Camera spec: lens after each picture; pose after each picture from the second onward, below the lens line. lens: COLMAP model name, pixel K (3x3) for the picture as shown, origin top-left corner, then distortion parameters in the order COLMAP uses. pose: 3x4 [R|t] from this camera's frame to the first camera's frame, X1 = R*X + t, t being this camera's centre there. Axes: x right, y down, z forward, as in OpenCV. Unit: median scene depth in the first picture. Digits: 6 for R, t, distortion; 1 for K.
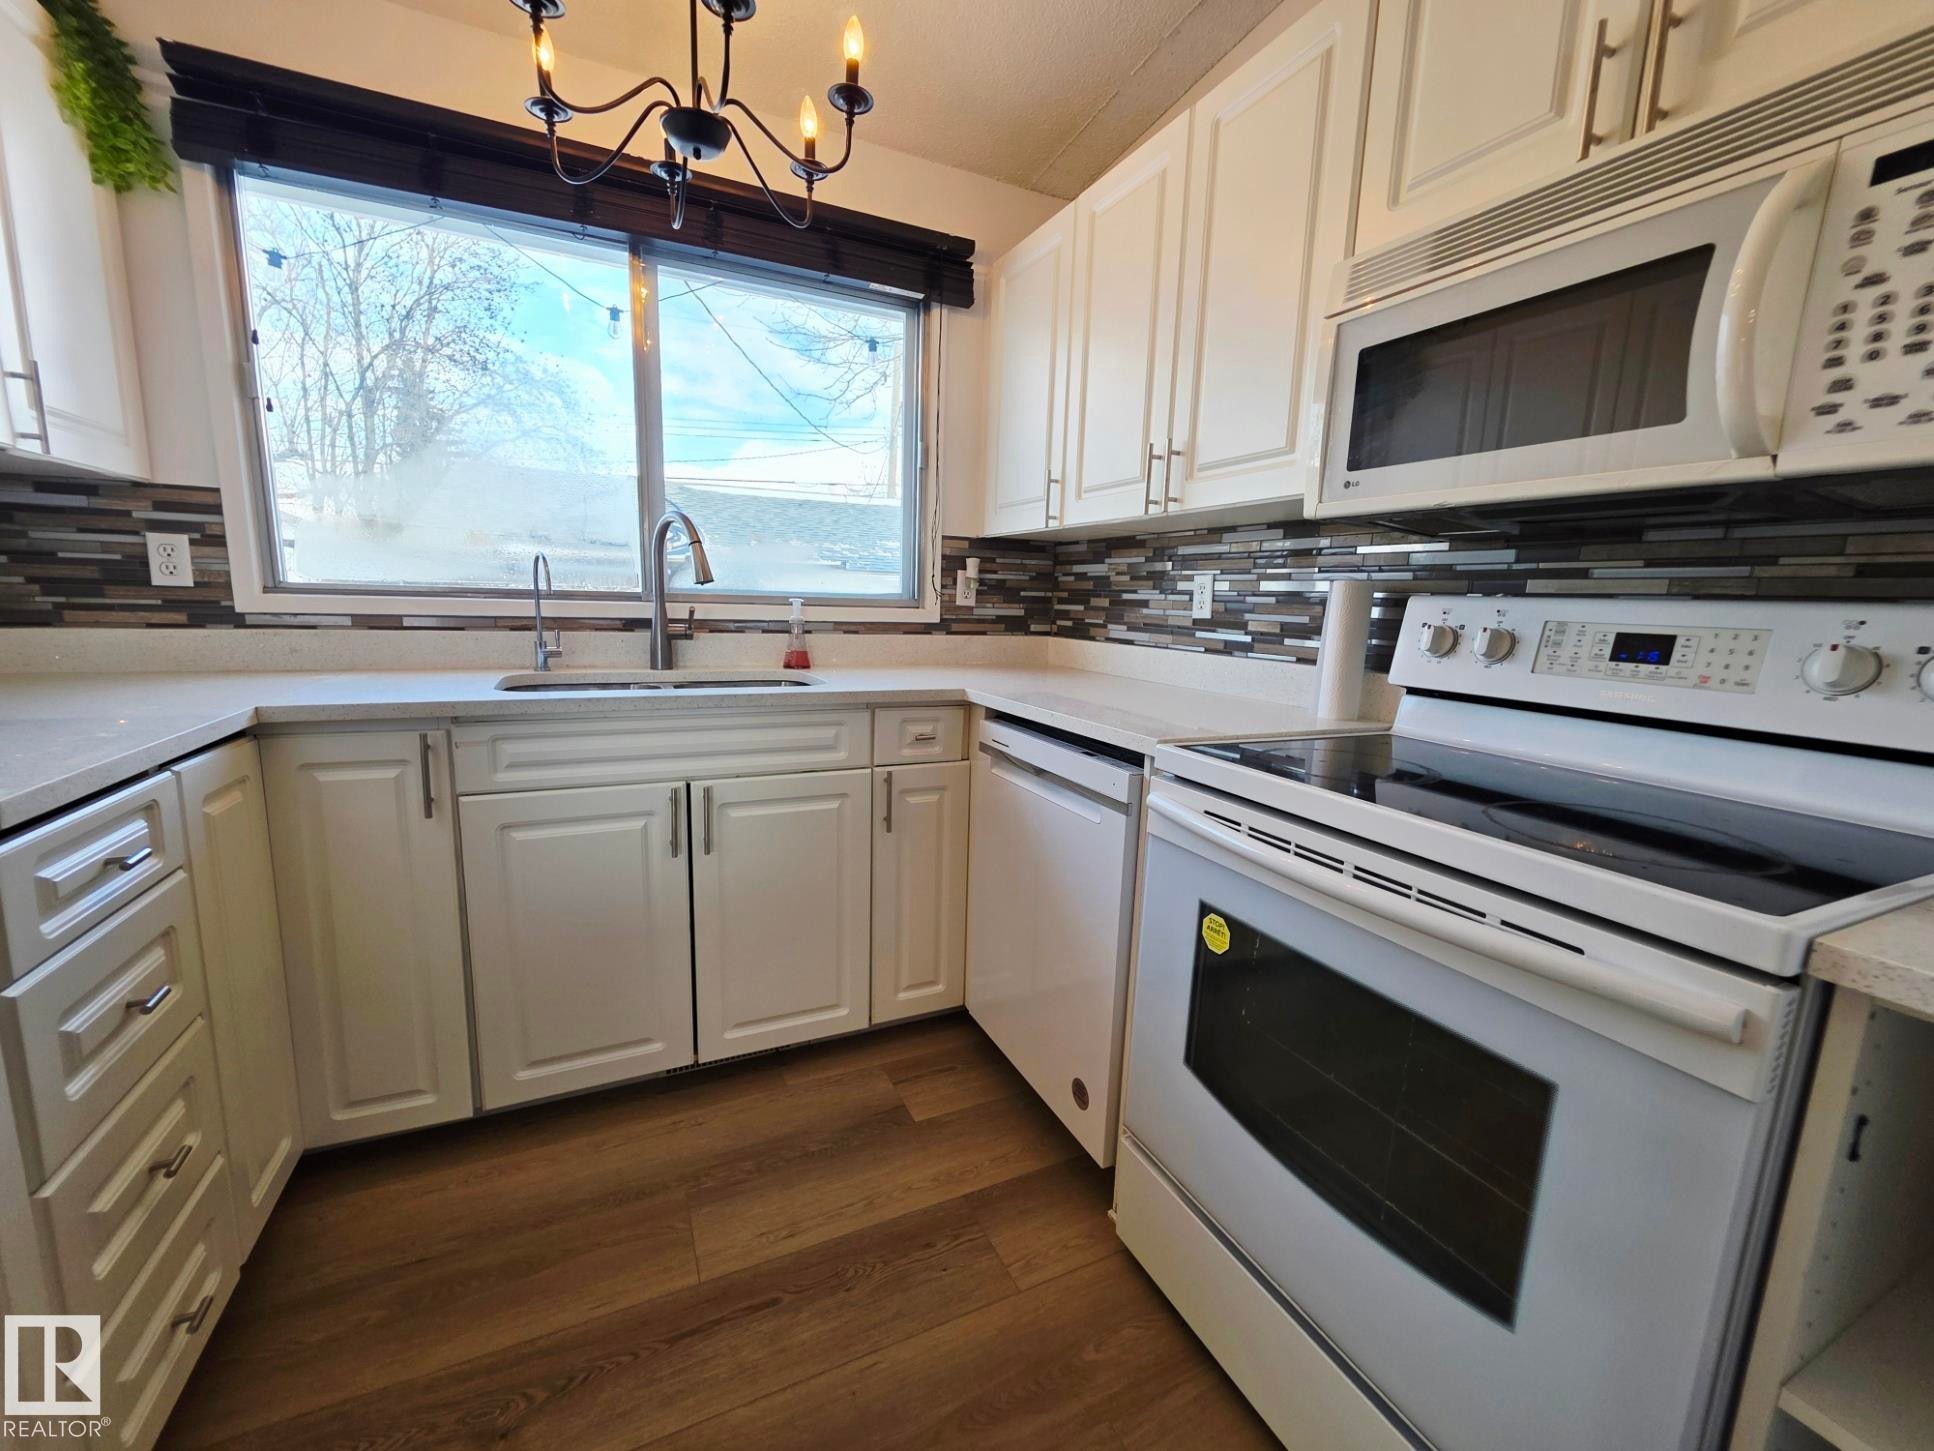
lens RADIAL K [[775.0, 0, 967.0], [0, 775.0, 725.5], [0, 0, 1]] dist [-0.000237, 0.000065]
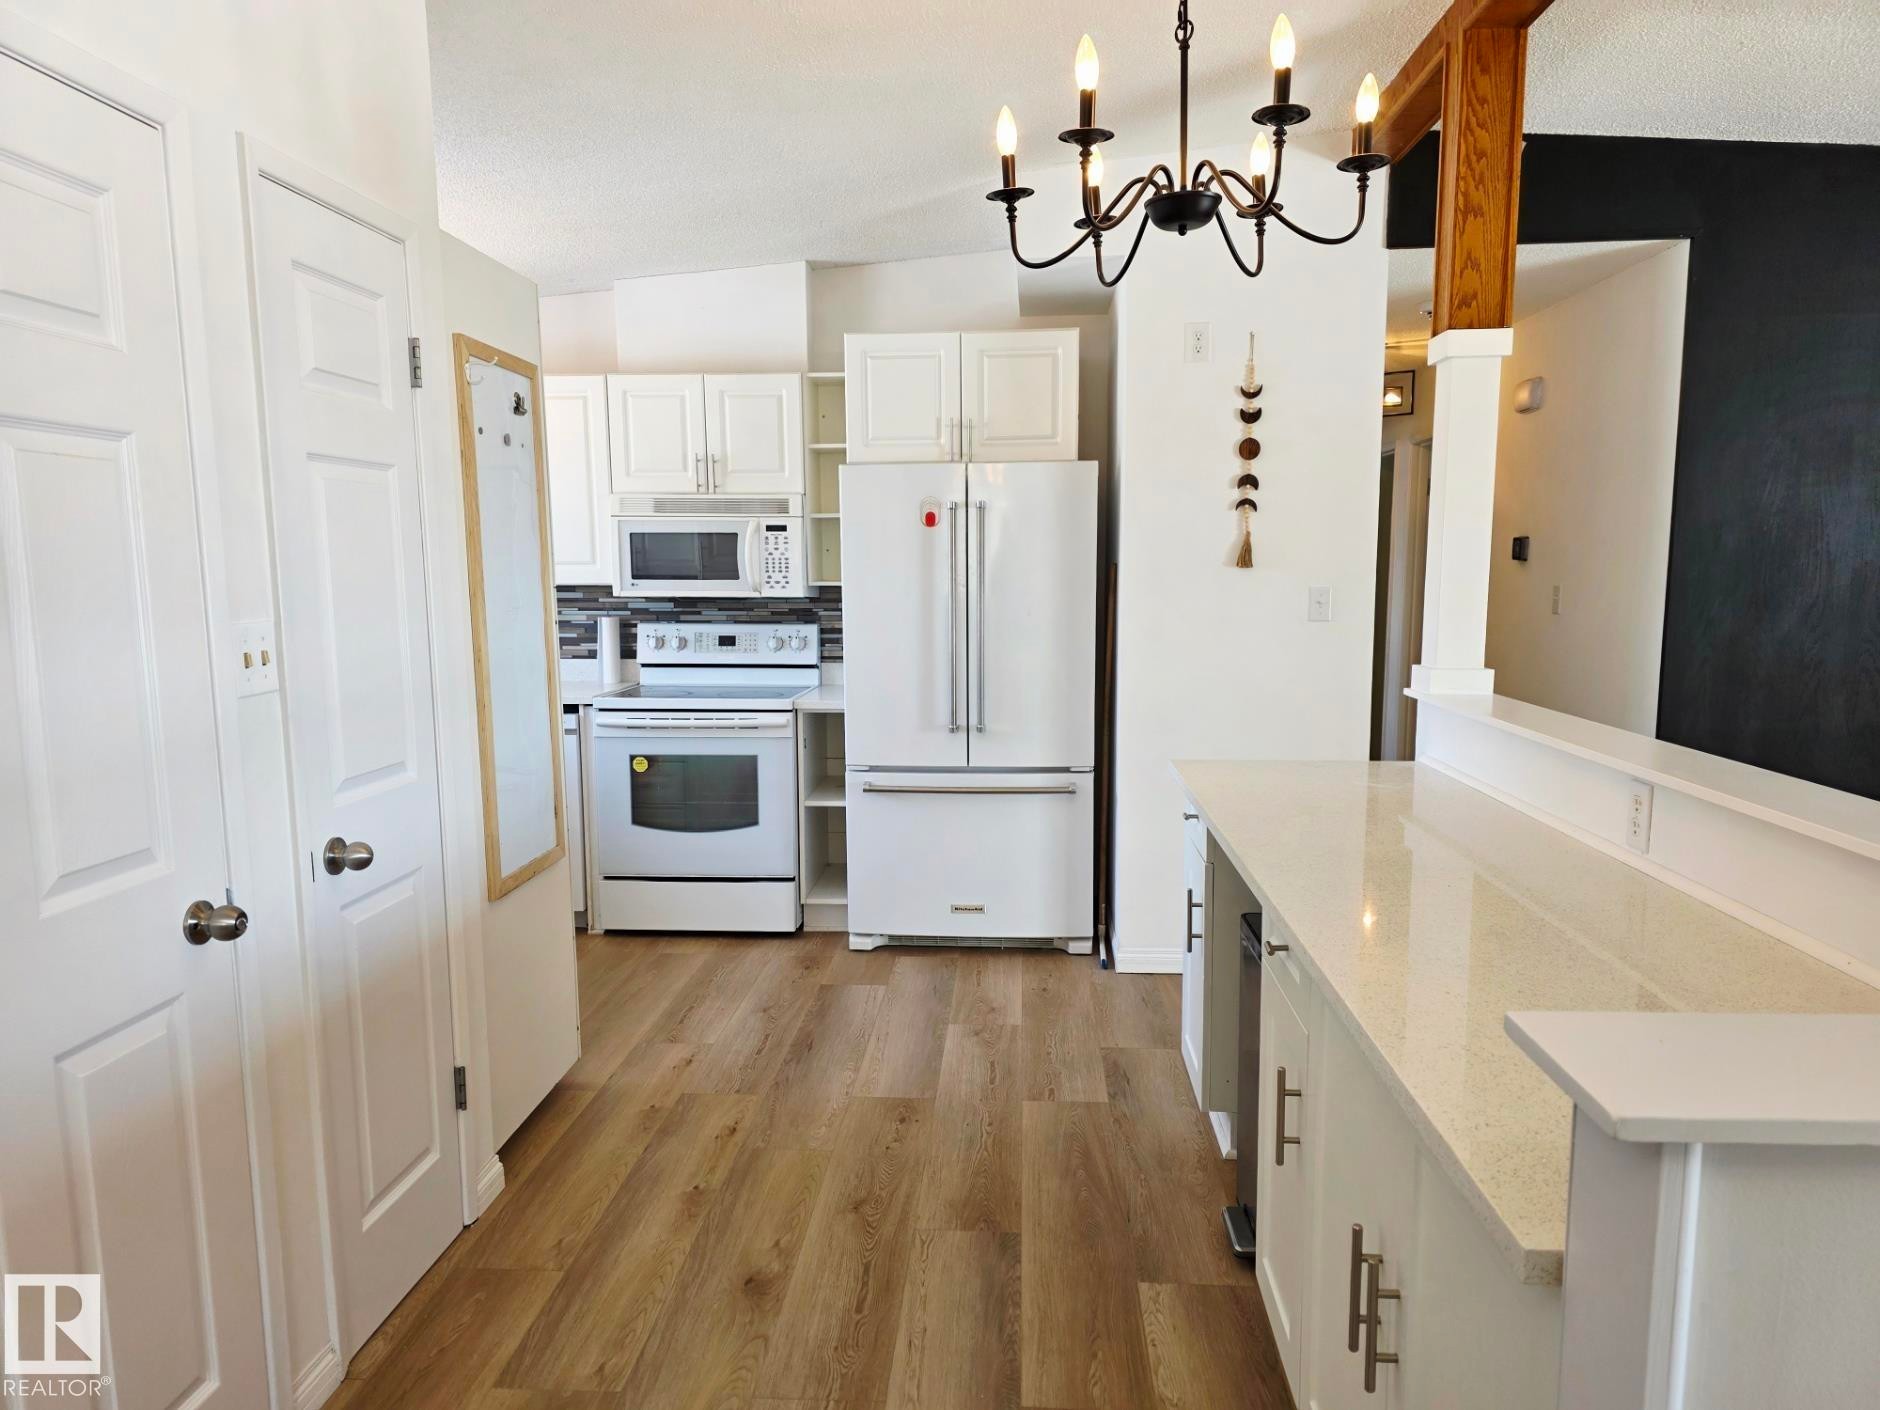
lens RADIAL K [[1273.0, 0, 940.8], [0, 1273.0, 720.2], [0, 0, 1]] dist [0.023998, -0.003996]
pose [[0.485235, -0.143505, 0.862527, -1.623978], [0.165745, 0.983652, 0.070414, -0.005139], [-0.858531, 0.108792, 0.501087, -1.147108]]
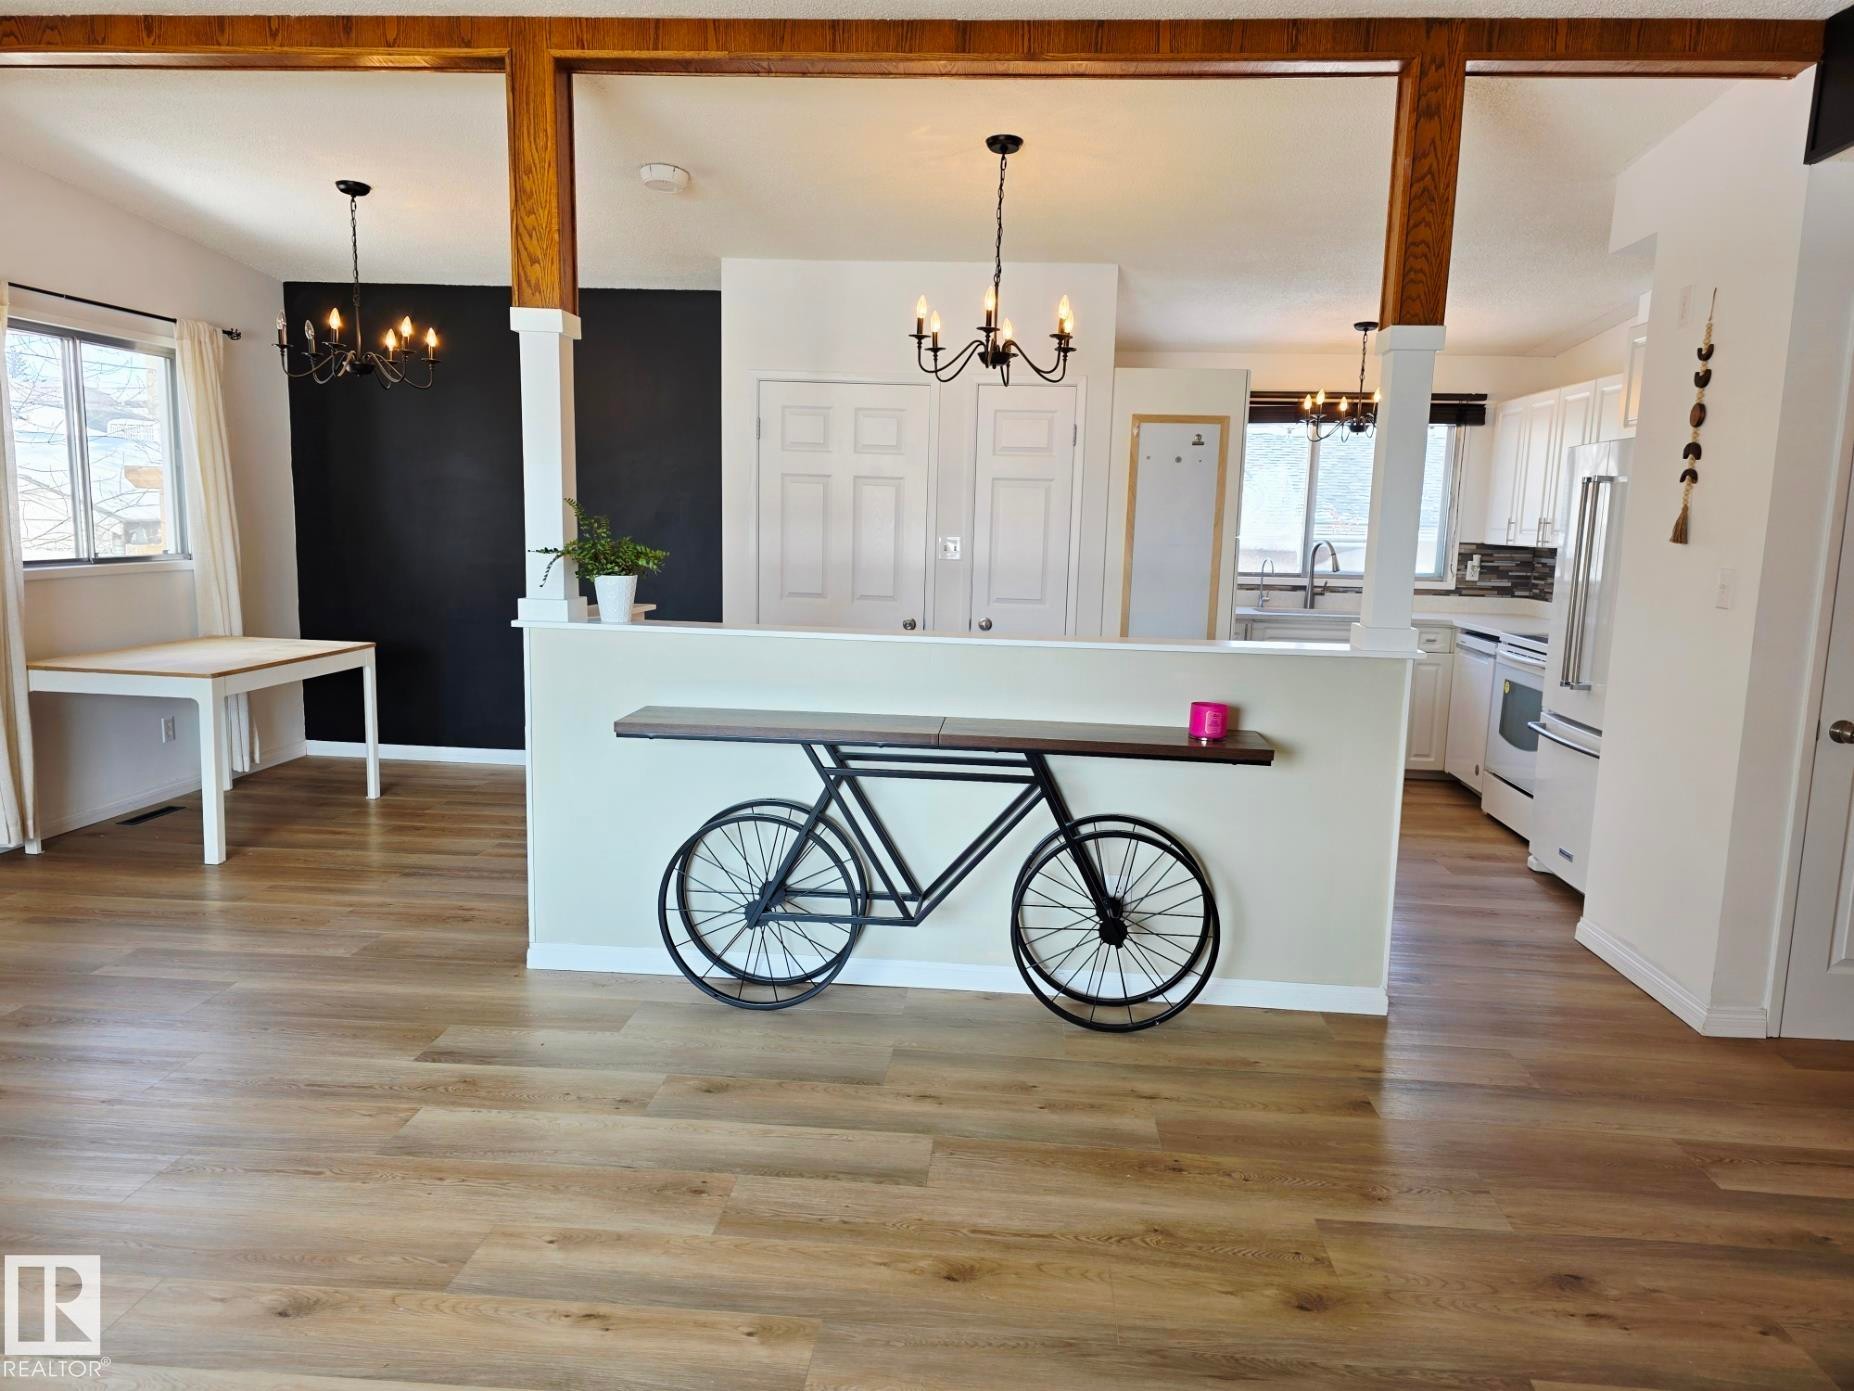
lens RADIAL K [[1255.4, 0, 927.8], [0, 1255.4, 710.5], [0, 0, 1]] dist [0.023998, -0.003996]
pose [[0.863951, 0.069603, -0.498743, 0.504260], [-0.081130, 0.996703, -0.001441, 0.329895], [0.496998, 0.041708, 0.866749, -2.802194]]
